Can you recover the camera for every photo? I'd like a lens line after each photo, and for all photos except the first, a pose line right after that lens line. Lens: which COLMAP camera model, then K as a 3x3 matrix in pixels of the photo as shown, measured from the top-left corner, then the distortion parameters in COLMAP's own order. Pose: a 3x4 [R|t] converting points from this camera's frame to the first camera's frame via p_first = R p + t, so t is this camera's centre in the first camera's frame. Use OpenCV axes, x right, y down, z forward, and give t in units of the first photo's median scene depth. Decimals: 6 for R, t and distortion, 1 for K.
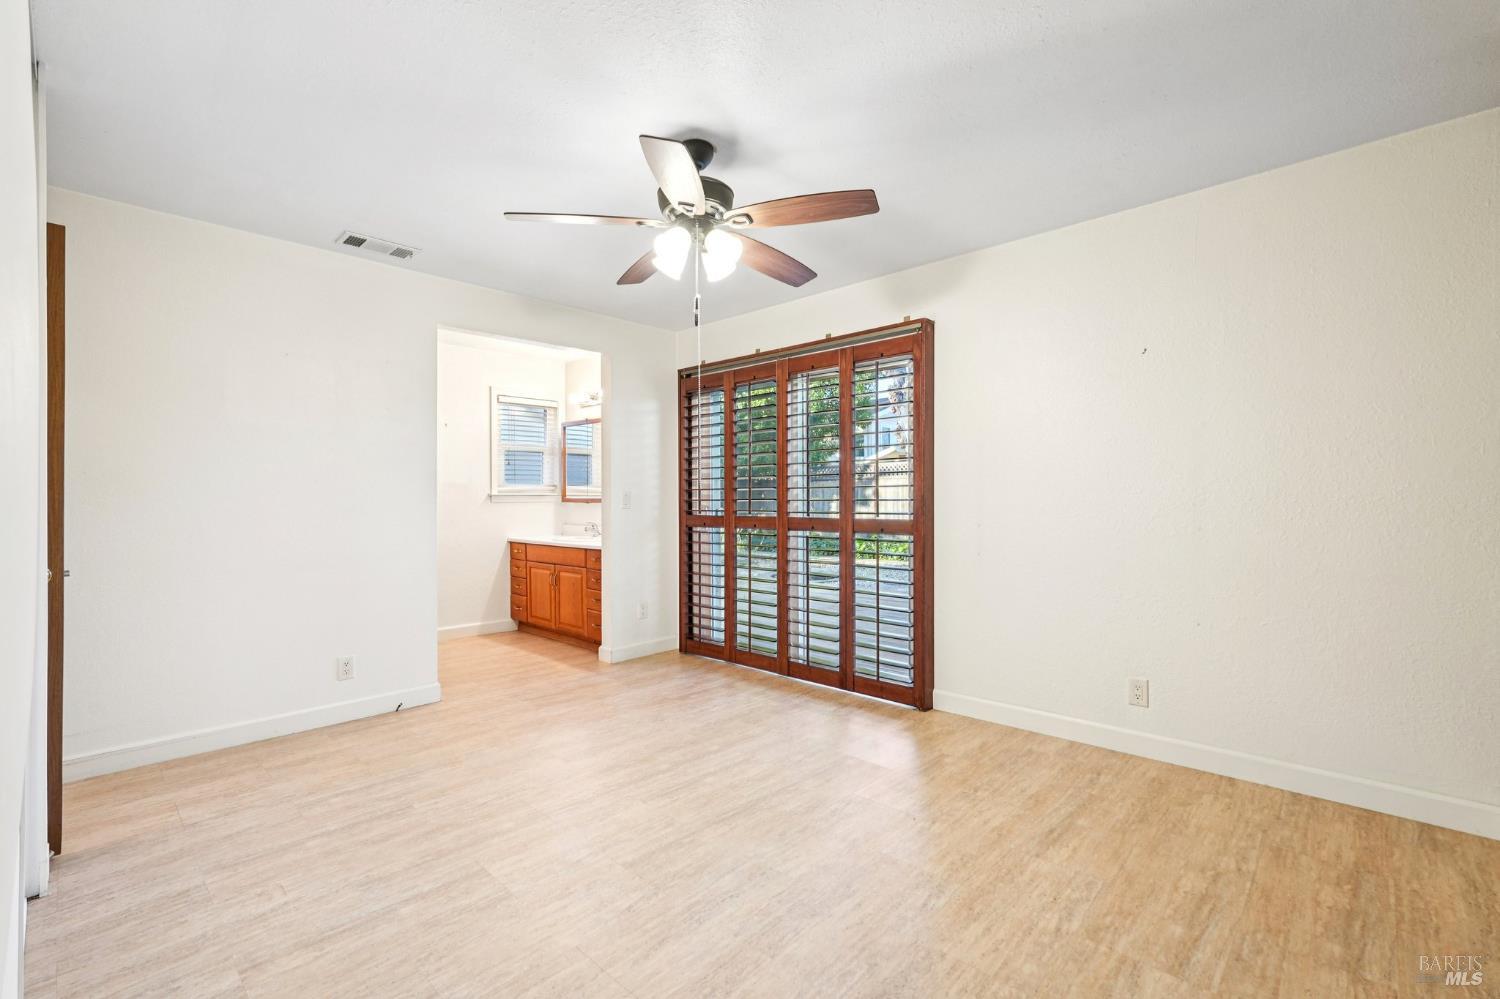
lens RADIAL K [[664.6, 0, 754.9], [0, 664.6, 498.1], [0, 0, 1]] dist [-0.007838, 0.005567]
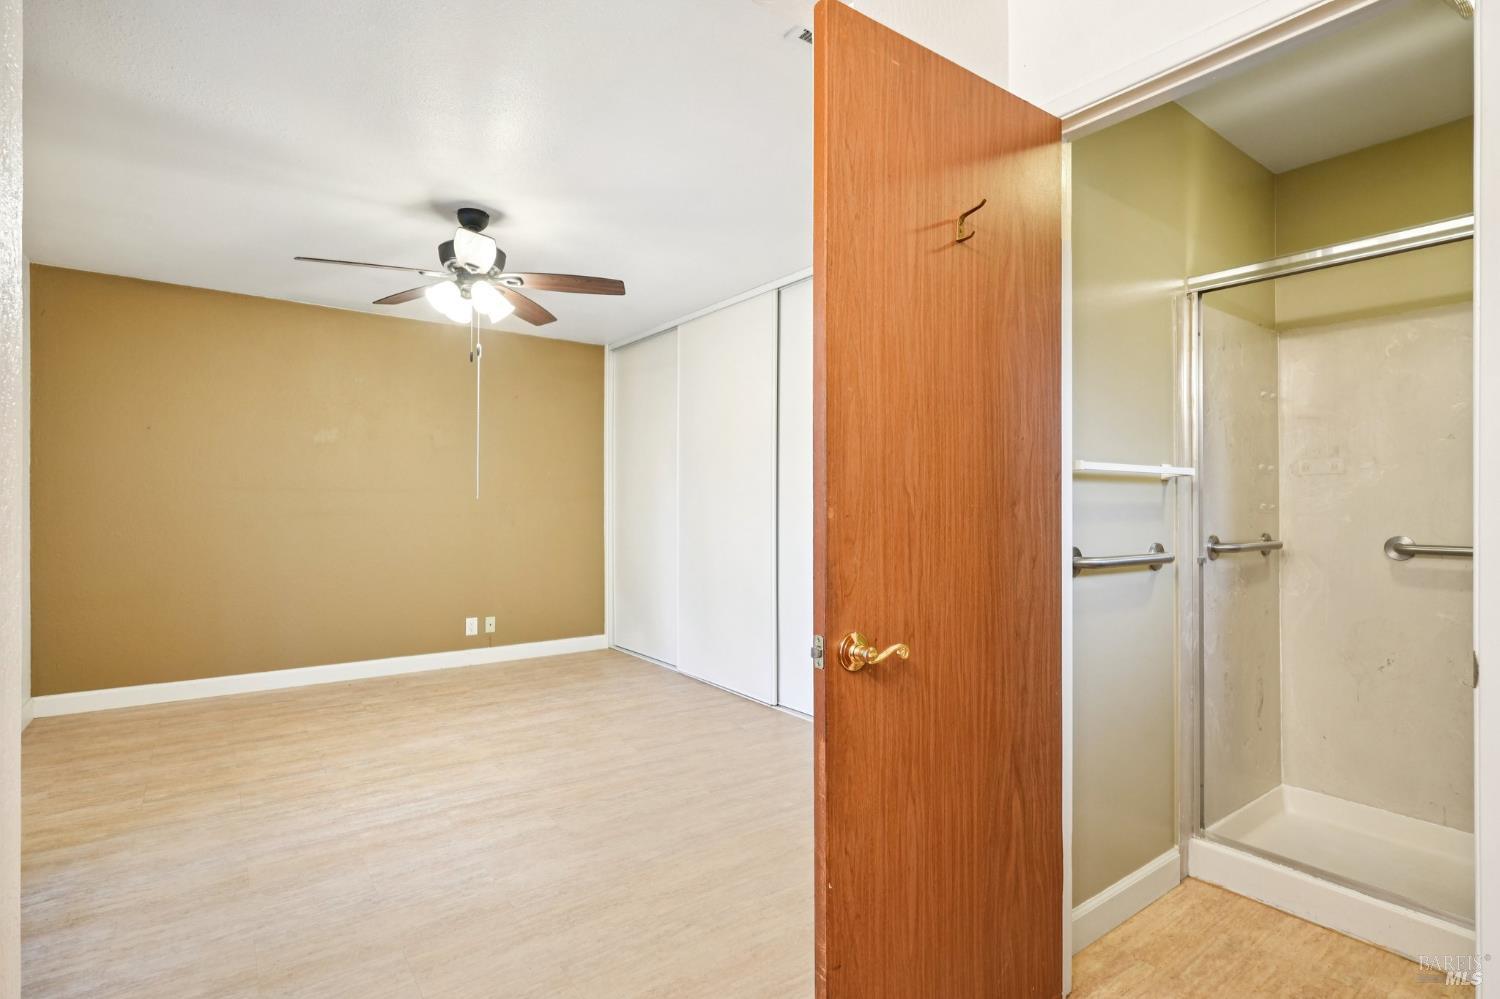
lens RADIAL K [[728.7, 0, 760.0], [0, 728.7, 509.8], [0, 0, 1]] dist [-0.004680, 0.005032]
pose [[-0.986569, 0.000850, 0.163343, -0.737429], [0.002407, 0.999954, 0.009337, -0.003650], [-0.163327, 0.009605, -0.986525, 2.003453]]
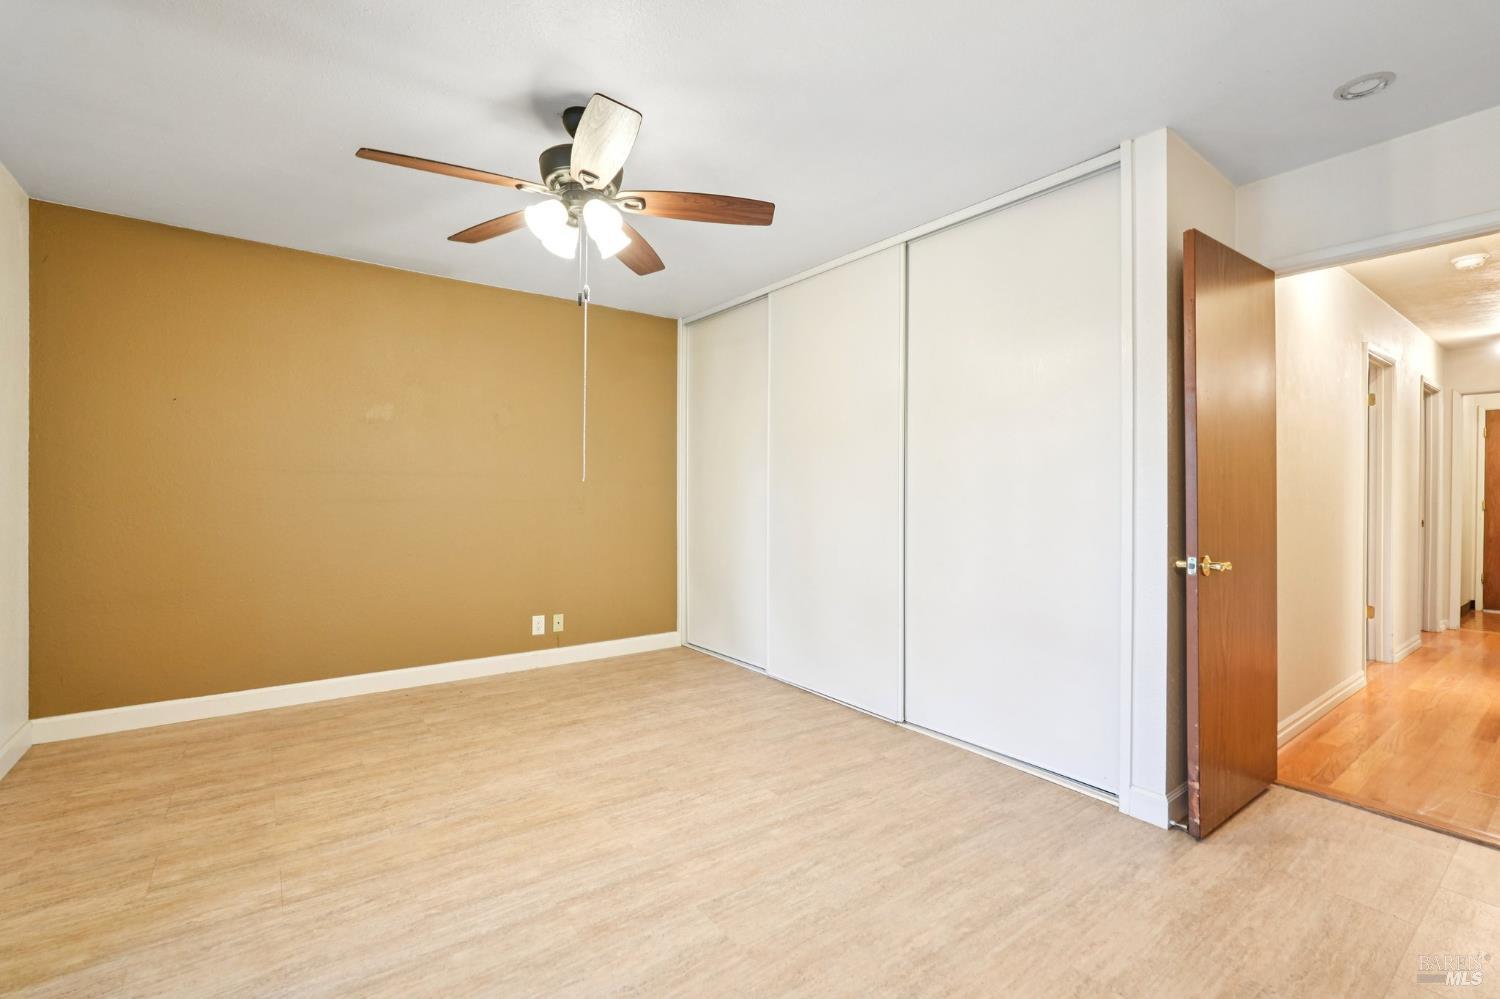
lens RADIAL K [[664.6, 0, 763.6], [0, 664.6, 496.1], [0, 0, 1]] dist [-0.007838, 0.005567]
pose [[-0.987805, -0.000895, 0.155694, -0.442345], [0.000249, 0.999973, 0.007327, 0.000929], [-0.155696, 0.007276, -0.987778, 1.706884]]
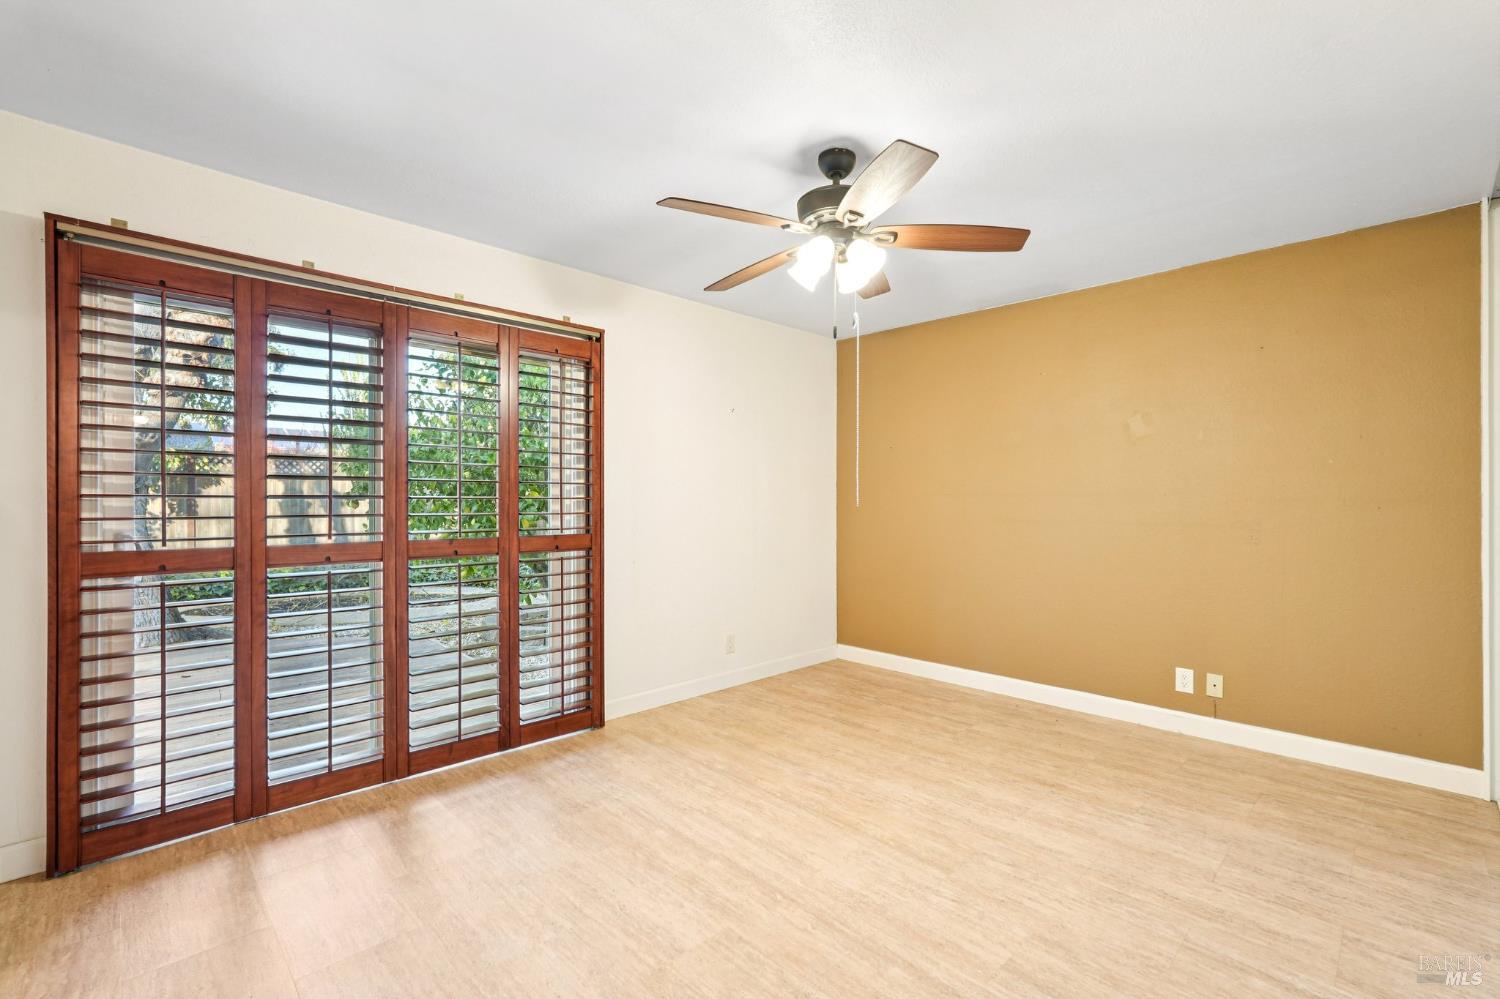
lens RADIAL K [[664.6, 0, 749.8], [0, 664.6, 498.7], [0, 0, 1]] dist [-0.007838, 0.005567]
pose [[0.032938, 0.009887, 0.999408, -0.968192], [-0.000700, 0.999951, -0.009869, -0.012171], [-0.999457, -0.000374, 0.032943, 0.996059]]
